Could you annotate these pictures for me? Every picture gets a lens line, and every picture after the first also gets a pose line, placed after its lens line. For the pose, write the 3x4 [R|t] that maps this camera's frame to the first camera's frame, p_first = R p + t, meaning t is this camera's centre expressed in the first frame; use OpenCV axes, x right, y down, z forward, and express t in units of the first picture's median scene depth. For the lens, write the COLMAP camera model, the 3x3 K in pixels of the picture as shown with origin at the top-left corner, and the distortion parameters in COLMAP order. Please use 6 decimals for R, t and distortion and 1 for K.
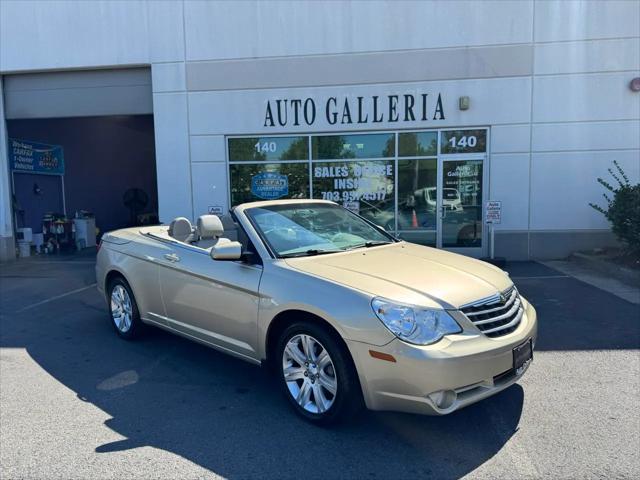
lens RADIAL K [[449.1, 0, 324.7], [0, 449.1, 245.8], [0, 0, 1]] dist [0.063237, -0.078930]
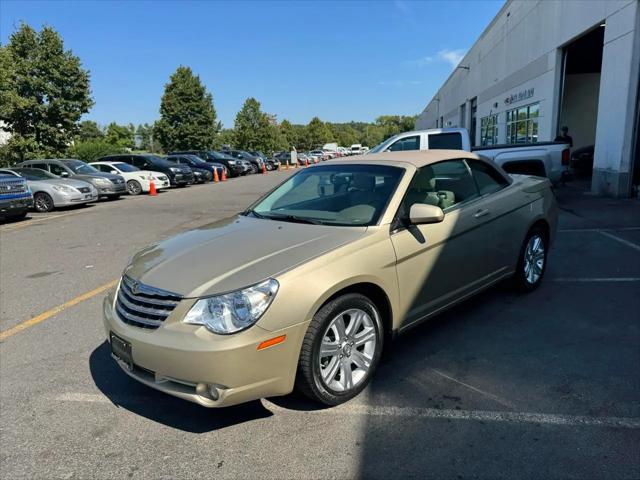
lens RADIAL K [[452.7, 0, 327.6], [0, 452.7, 243.5], [0, 0, 1]] dist [0.033936, -0.042074]
pose [[-0.042455, 0.228712, -0.972568, 0.396746], [-0.064750, 0.970769, 0.231116, -0.066839], [0.996998, 0.072786, -0.026405, 0.444876]]
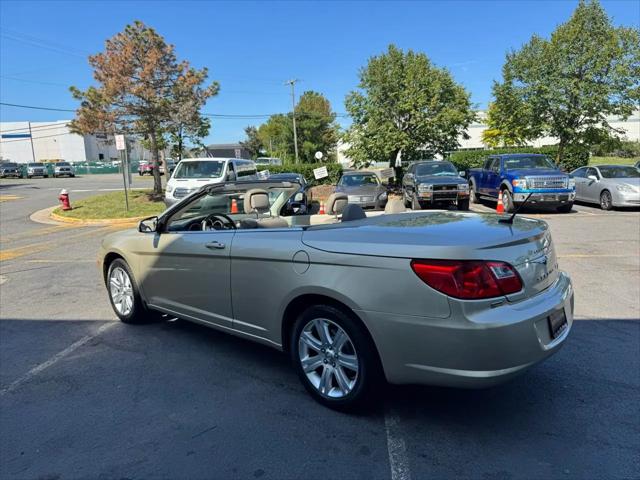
lens RADIAL K [[452.7, 0, 323.8], [0, 452.7, 243.6], [0, 0, 1]] dist [0.033936, -0.042074]
pose [[-0.997735, 0.061610, -0.026985, -0.095388], [0.052198, 0.962268, 0.267051, -0.106806], [0.042420, 0.265038, -0.963304, 0.942750]]
